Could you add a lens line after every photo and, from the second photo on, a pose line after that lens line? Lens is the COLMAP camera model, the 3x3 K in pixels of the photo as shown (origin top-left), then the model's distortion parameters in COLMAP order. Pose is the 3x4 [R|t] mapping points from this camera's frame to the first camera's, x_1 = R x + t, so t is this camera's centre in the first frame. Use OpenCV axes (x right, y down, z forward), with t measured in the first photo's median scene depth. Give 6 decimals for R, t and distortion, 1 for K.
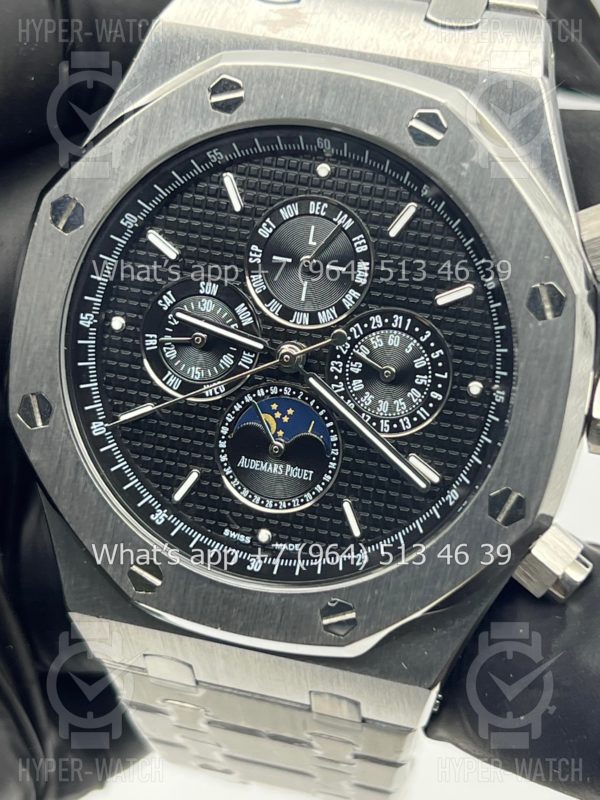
lens RADIAL K [[1899.6, 0, 295.6], [0, 1899.6, 398.4], [0, 0, 1]] dist [0.225414, 0.000000]
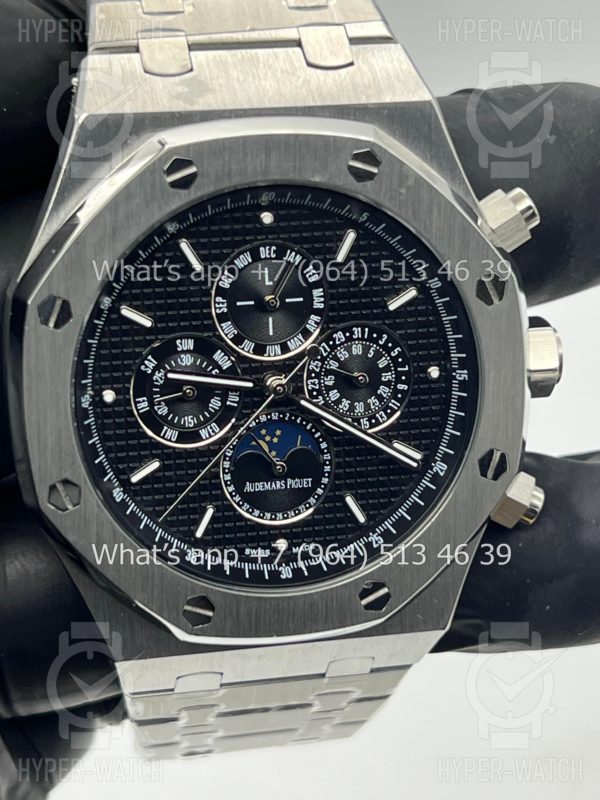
lens RADIAL K [[1899.6, 0, 300.2], [0, 1899.6, 399.6], [0, 0, 1]] dist [0.225414, 0.000000]
pose [[0.895701, -0.262580, 0.358846, -0.393194], [0.229974, 0.964264, 0.131556, -0.158307], [-0.380567, -0.035309, 0.924079, -0.041118]]
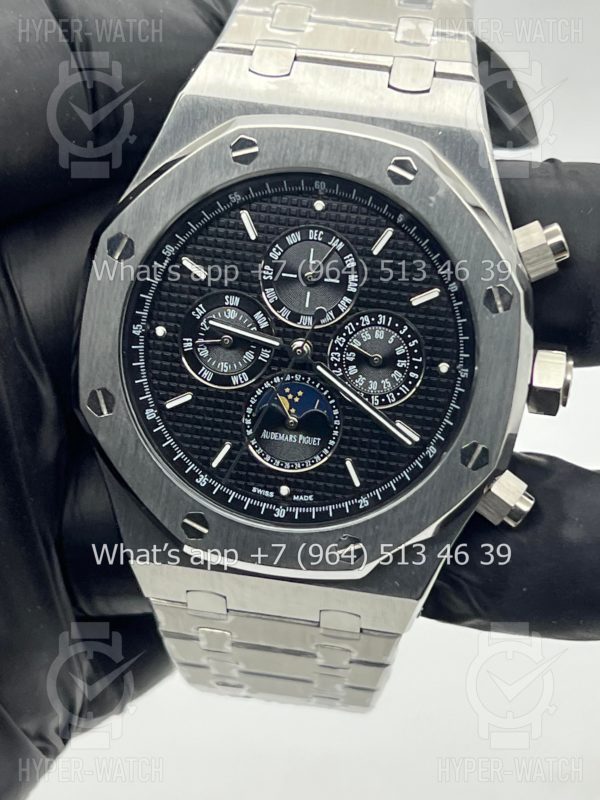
lens RADIAL K [[1899.6, 0, 308.1], [0, 1899.6, 425.4], [0, 0, 1]] dist [0.225414, 0.000000]
pose [[0.992325, -0.051578, 0.112390, -0.145123], [0.050153, 0.998622, 0.015476, 0.009056], [-0.113034, -0.009721, 0.993544, -0.285732]]
